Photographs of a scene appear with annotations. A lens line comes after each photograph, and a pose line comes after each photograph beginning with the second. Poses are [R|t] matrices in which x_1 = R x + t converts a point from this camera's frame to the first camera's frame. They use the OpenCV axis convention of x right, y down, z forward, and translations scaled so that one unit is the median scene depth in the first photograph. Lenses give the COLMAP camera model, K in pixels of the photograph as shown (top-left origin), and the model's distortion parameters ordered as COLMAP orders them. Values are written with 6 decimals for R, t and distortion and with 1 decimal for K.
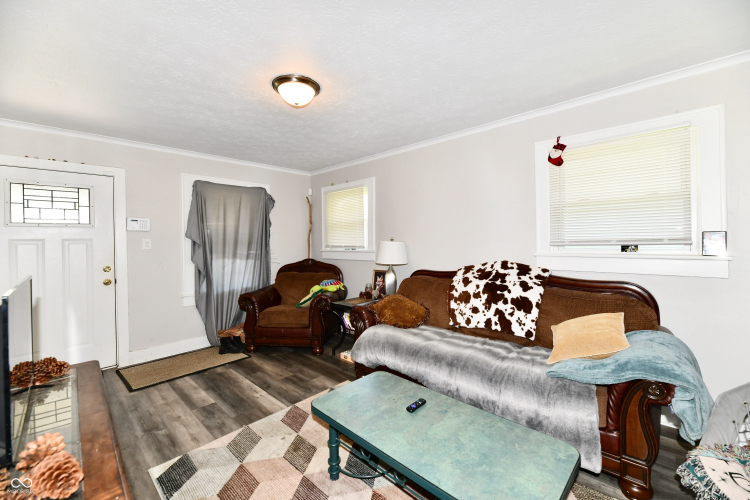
lens RADIAL K [[313.2, 0, 379.0], [0, 313.2, 239.9], [0, 0, 1]] dist [-0.000470, -0.000234]
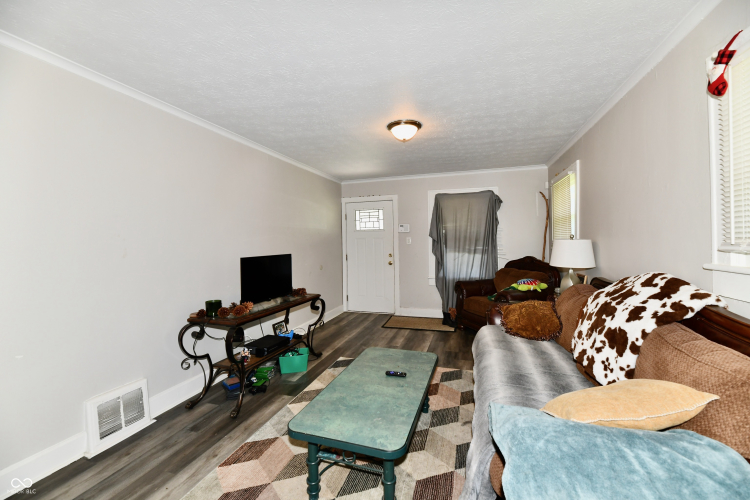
lens RADIAL K [[309.7, 0, 373.1], [0, 309.7, 239.4], [0, 0, 1]] dist [-0.002425, -0.000752]
pose [[0.423384, 0.003956, -0.905942, 0.695343], [0.010214, 0.999906, 0.009140, -0.010408], [0.905893, -0.013123, 0.423304, 0.236641]]
